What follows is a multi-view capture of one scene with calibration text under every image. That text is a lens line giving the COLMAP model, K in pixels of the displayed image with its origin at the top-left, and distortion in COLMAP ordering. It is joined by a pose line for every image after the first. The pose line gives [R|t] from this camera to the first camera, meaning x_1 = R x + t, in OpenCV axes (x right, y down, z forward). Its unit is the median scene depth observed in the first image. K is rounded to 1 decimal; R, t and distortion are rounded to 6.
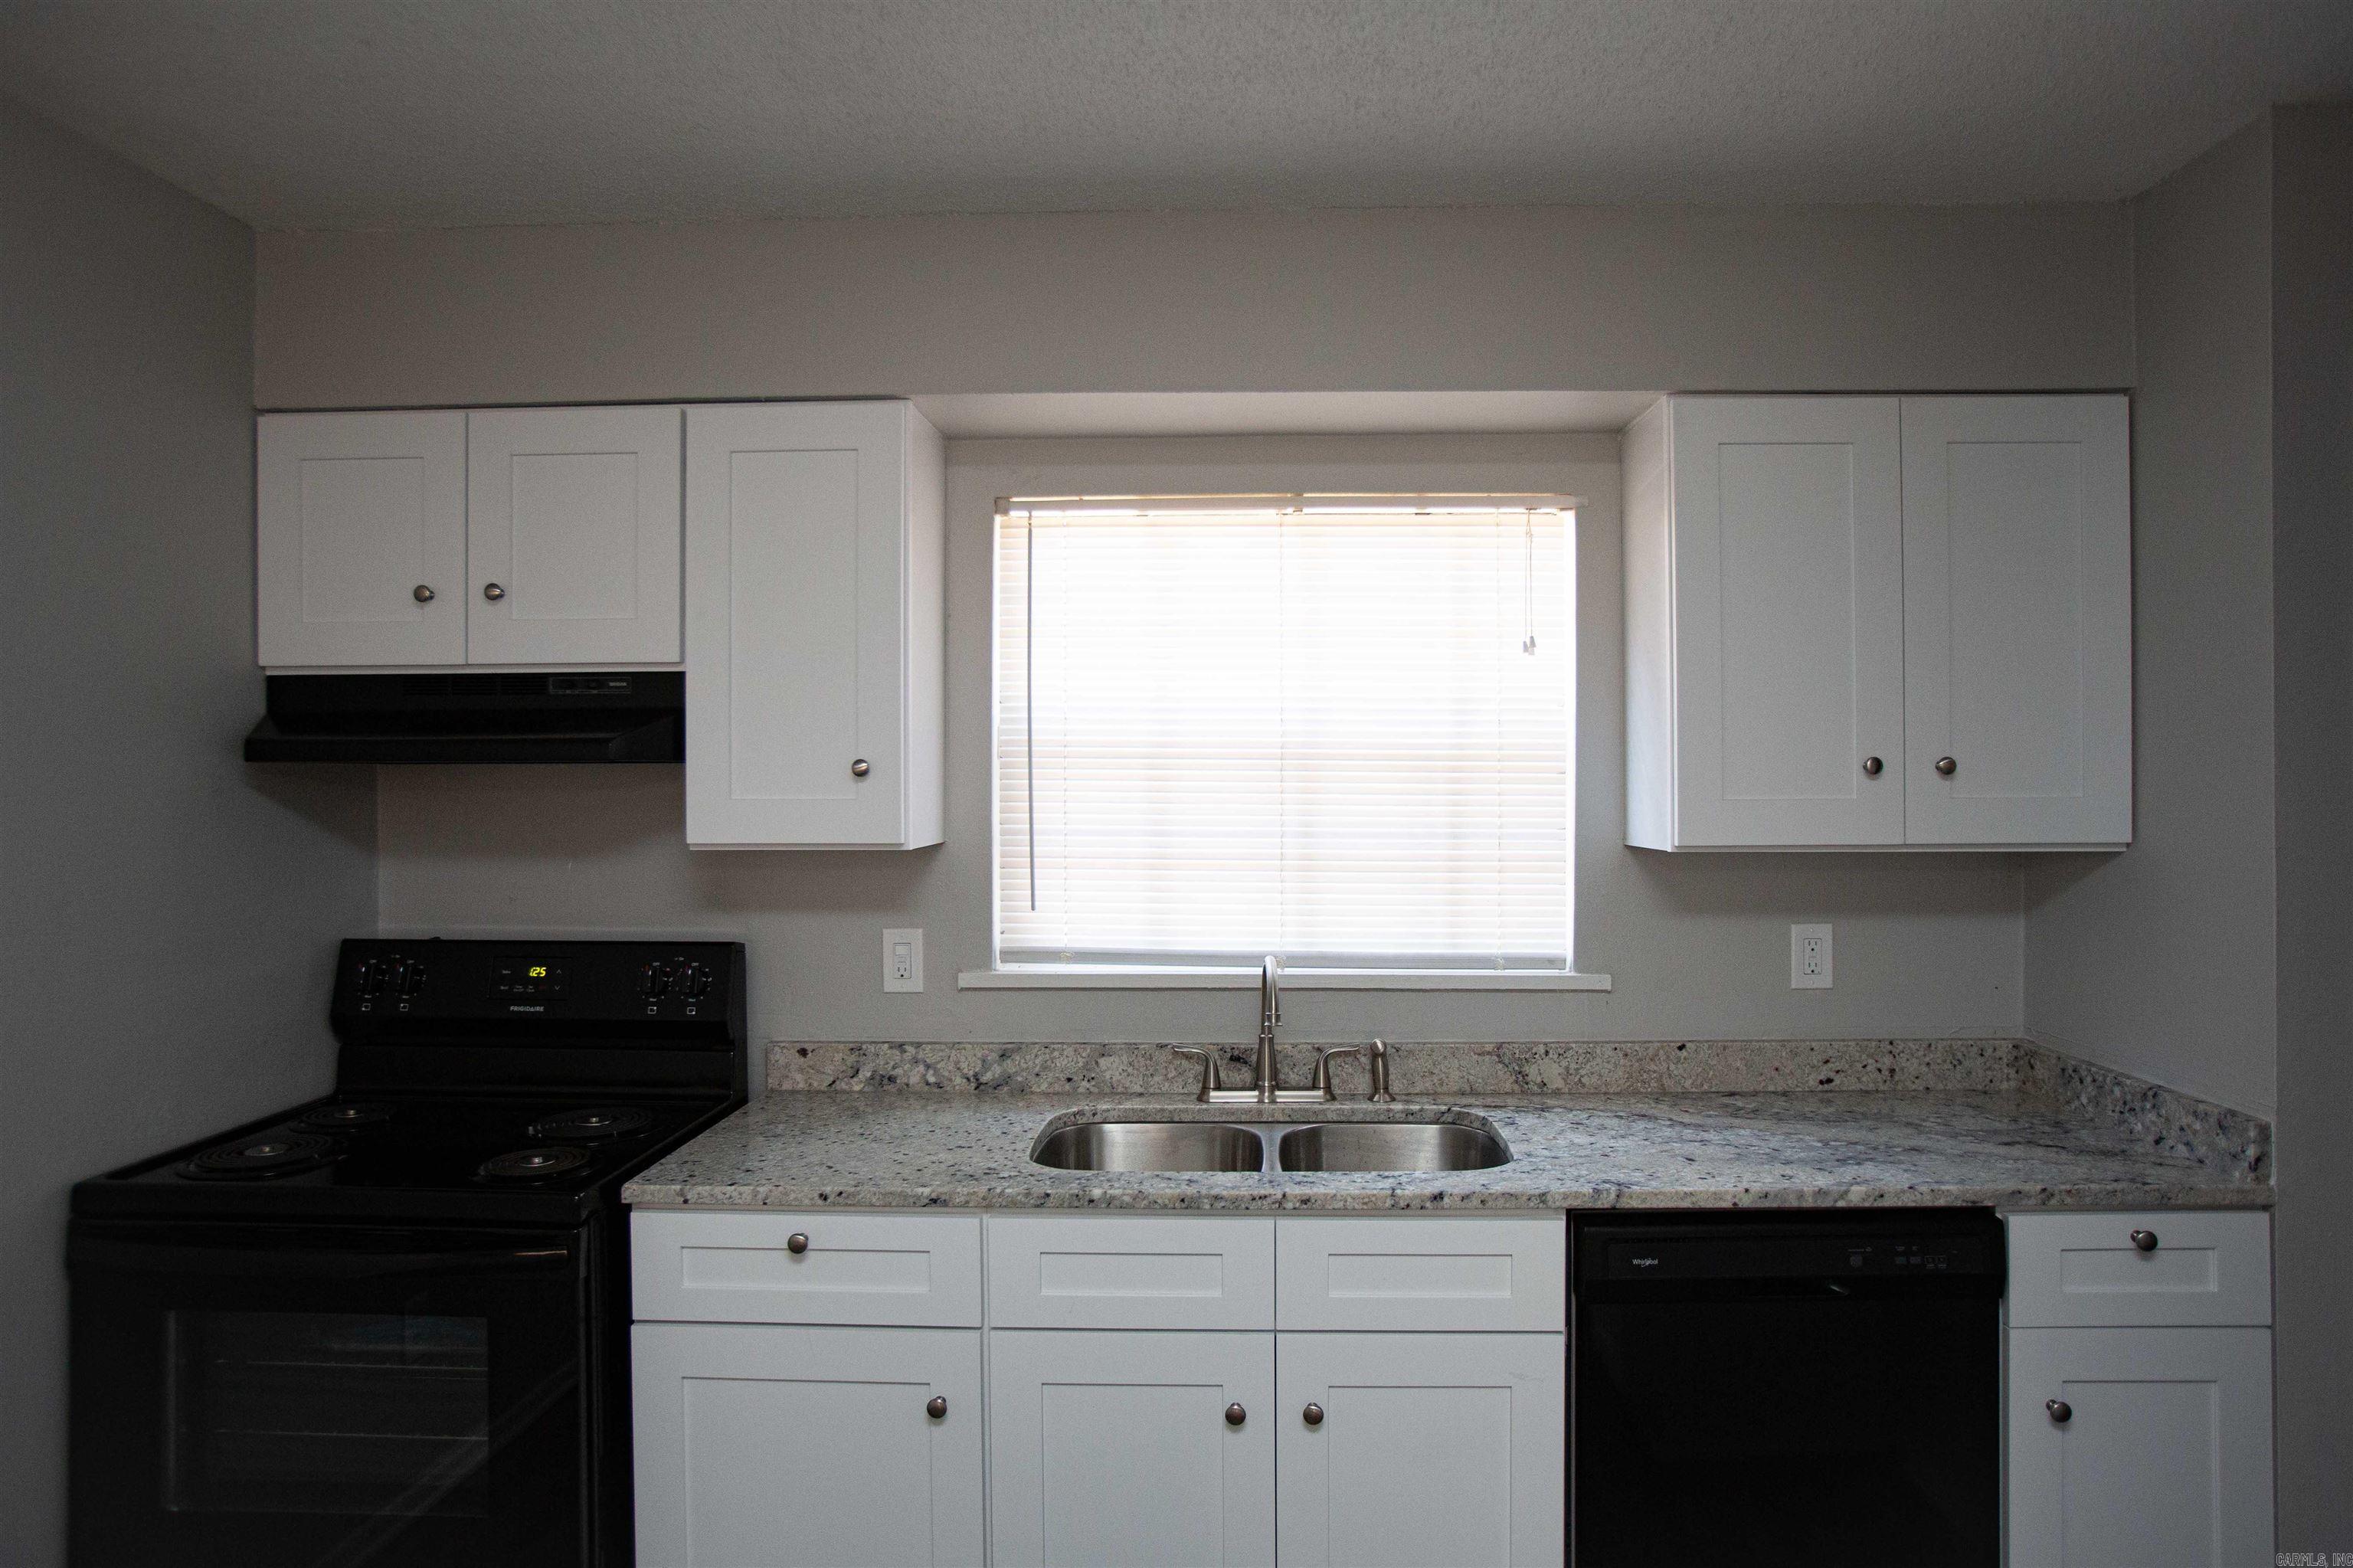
lens RADIAL K [[1405.7, 0, 1176.5], [0, 1405.7, 784.0], [0, 0, 1]] dist [-0.078461, 0.056216]
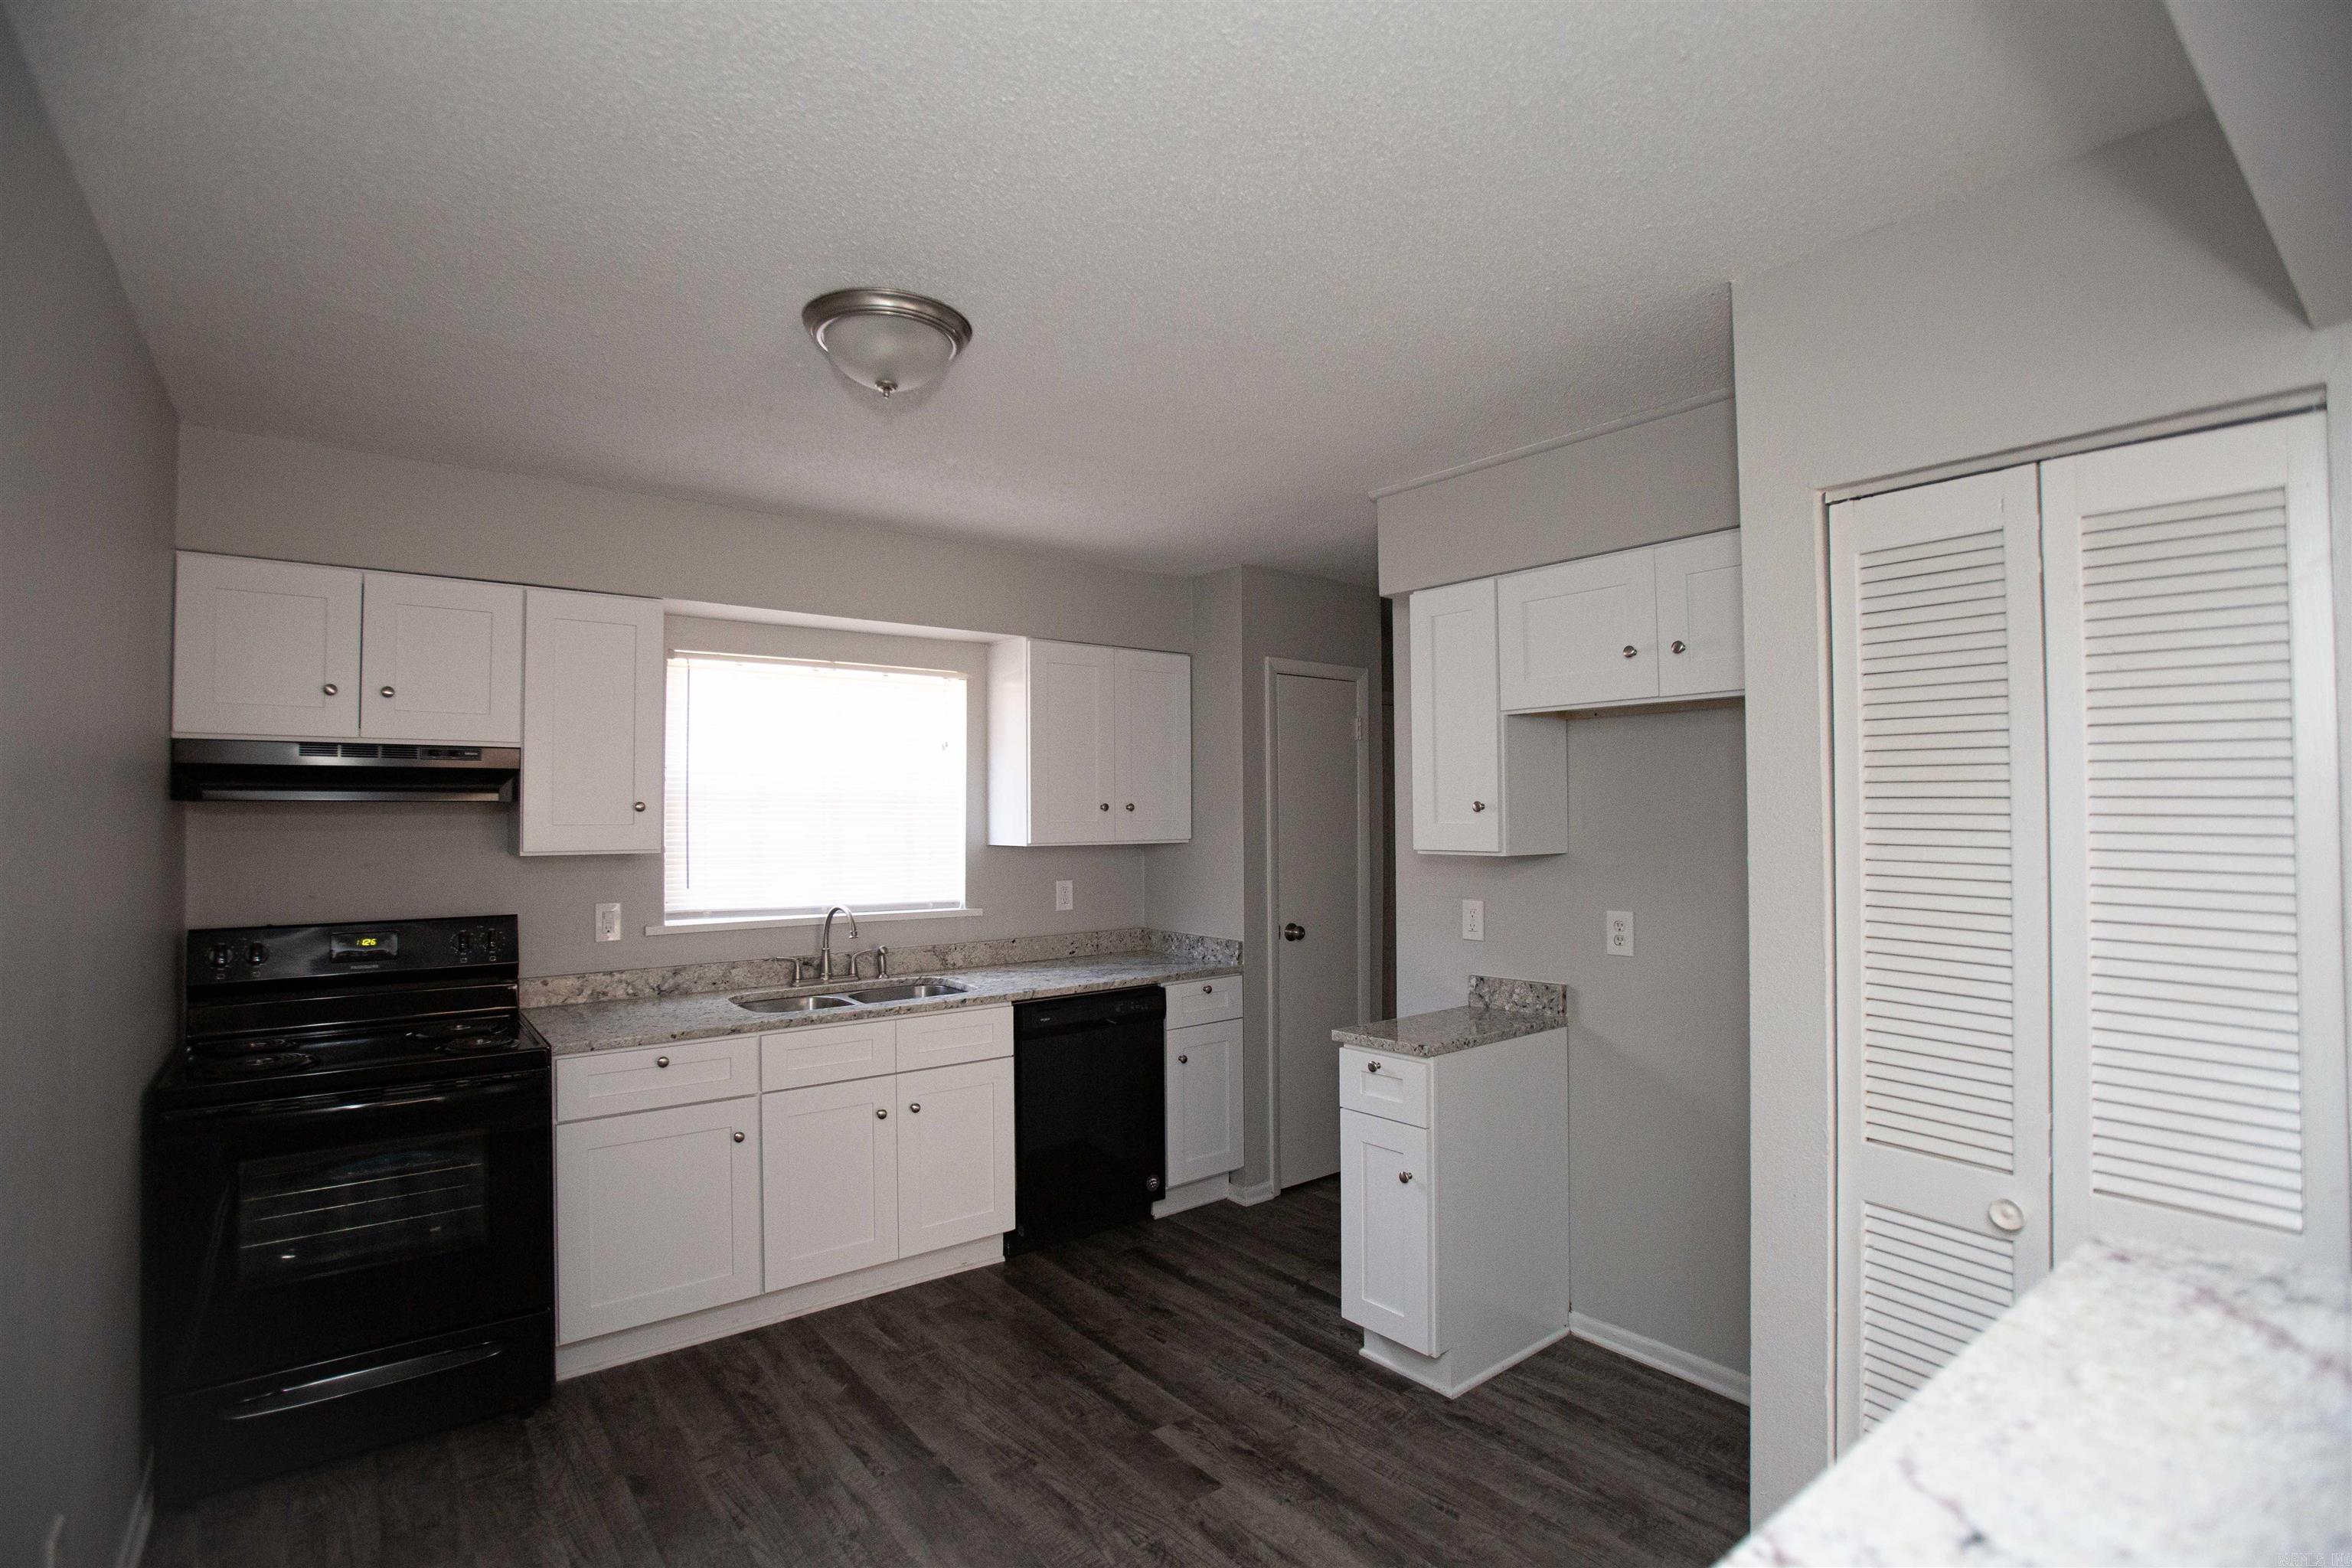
lens RADIAL K [[1087.9, 0, 1176.0], [0, 1087.9, 784.0], [0, 0, 1]] dist [-0.000036, 0.000076]
pose [[0.766688, 0.018964, 0.641740, -0.519122], [-0.000996, 0.999598, -0.028349, -0.001720], [-0.642019, 0.021096, 0.766398, -0.432568]]
